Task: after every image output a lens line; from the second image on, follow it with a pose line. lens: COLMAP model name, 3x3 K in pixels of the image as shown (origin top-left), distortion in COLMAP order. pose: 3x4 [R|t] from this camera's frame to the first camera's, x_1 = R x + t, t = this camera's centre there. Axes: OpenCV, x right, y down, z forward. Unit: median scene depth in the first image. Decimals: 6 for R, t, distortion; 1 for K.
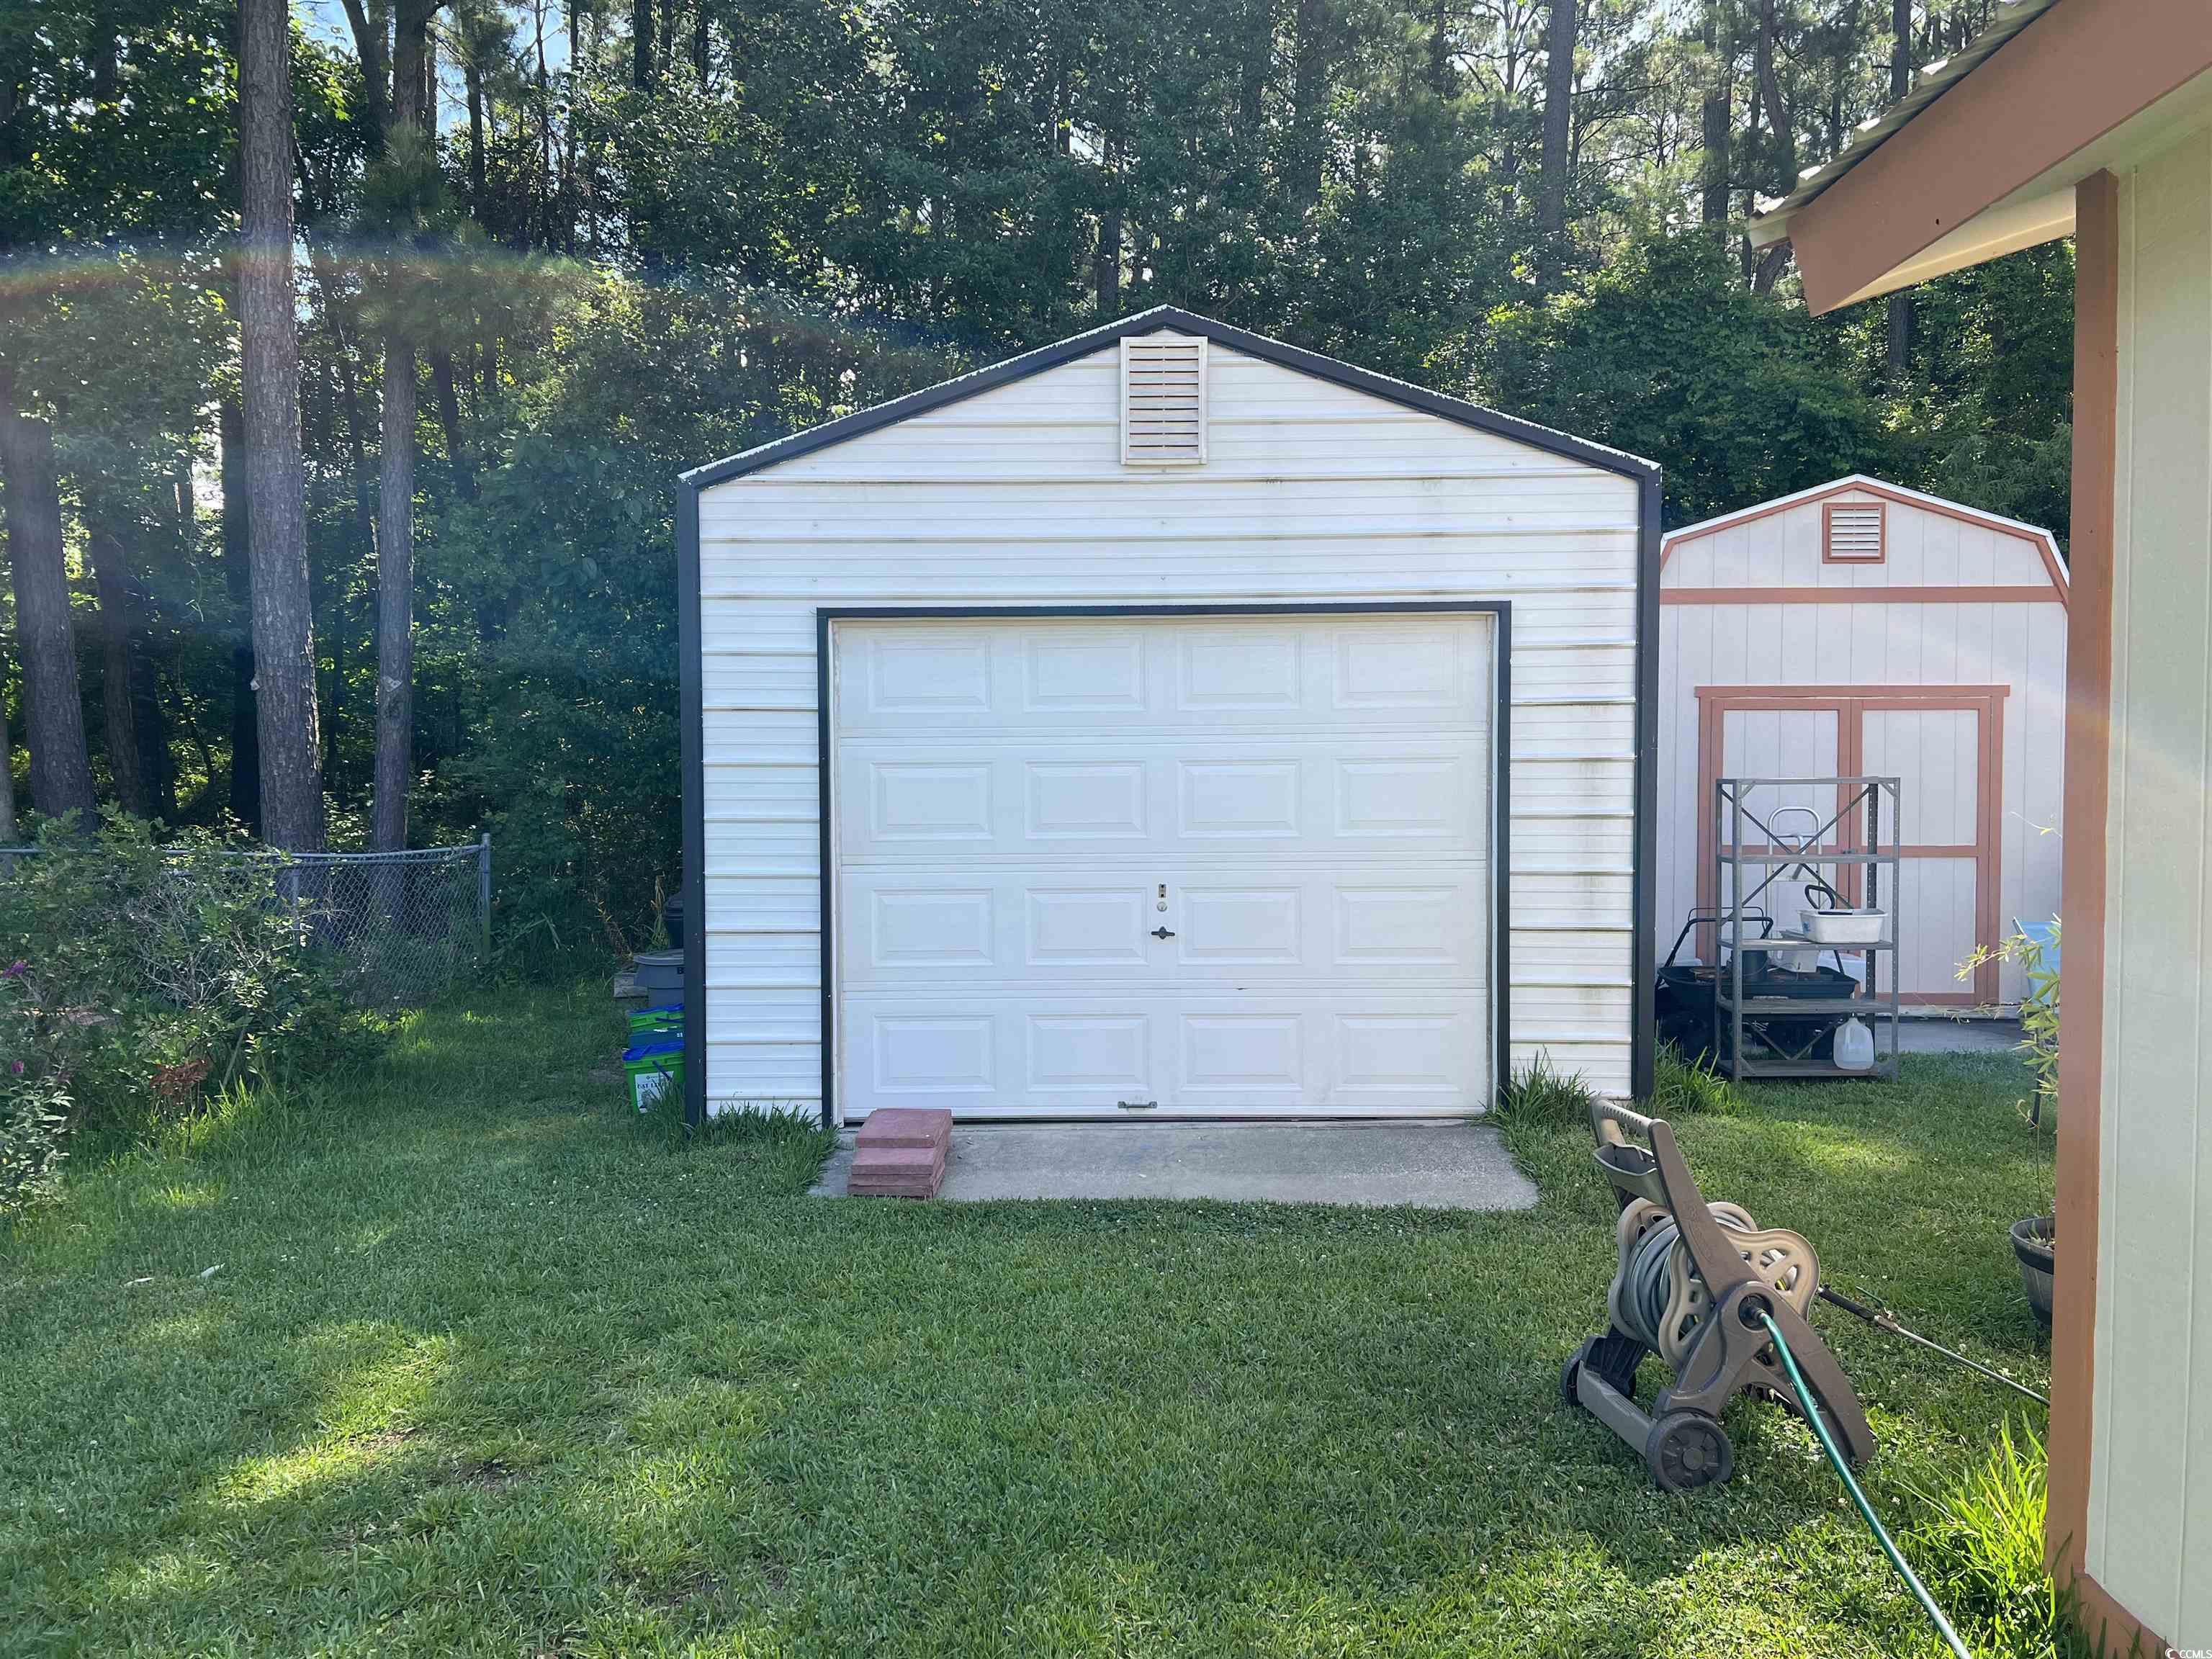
lens RADIAL K [[1660.2, 0, 1108.3], [0, 1660.2, 824.9], [0, 0, 1]] dist [0.011121, 0.005273]
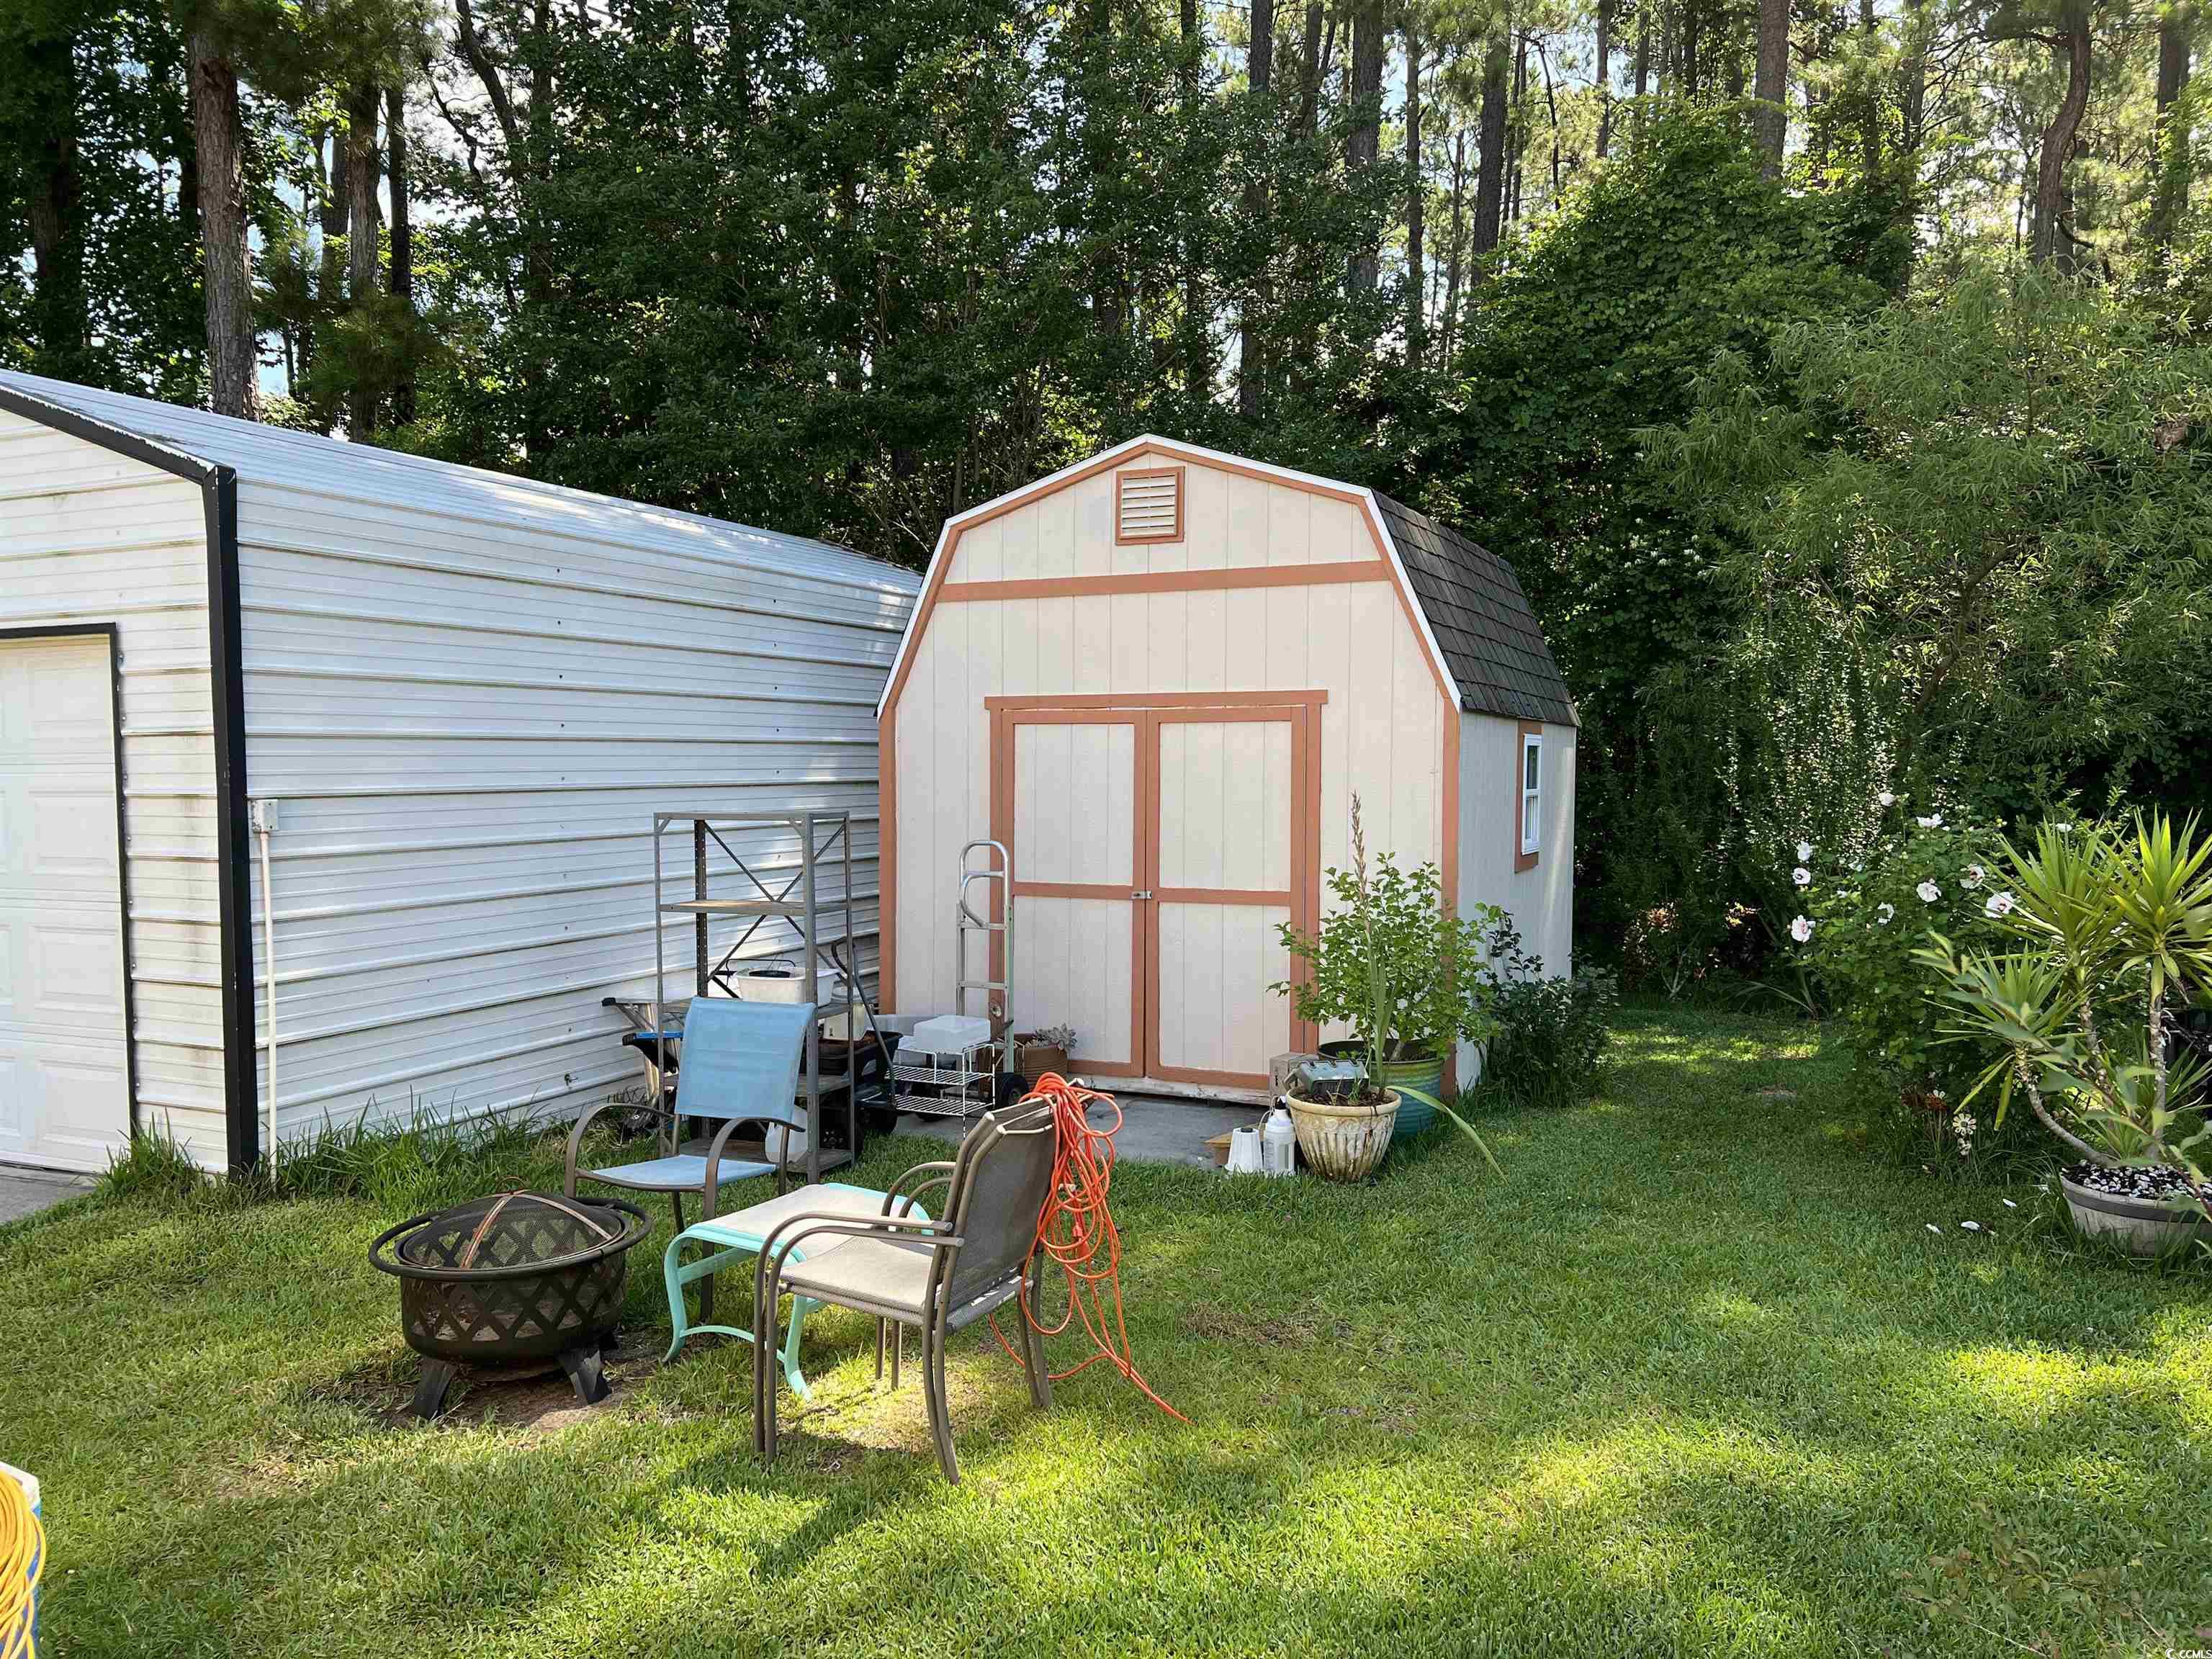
lens RADIAL K [[1660.2, 0, 1106.6], [0, 1660.2, 845.8], [0, 0, 1]] dist [0.011121, 0.005273]
pose [[0.929345, 0.015303, -0.368894, 0.903140], [-0.010037, 0.999819, 0.016189, -0.026336], [0.369075, -0.011343, 0.929330, 0.283295]]
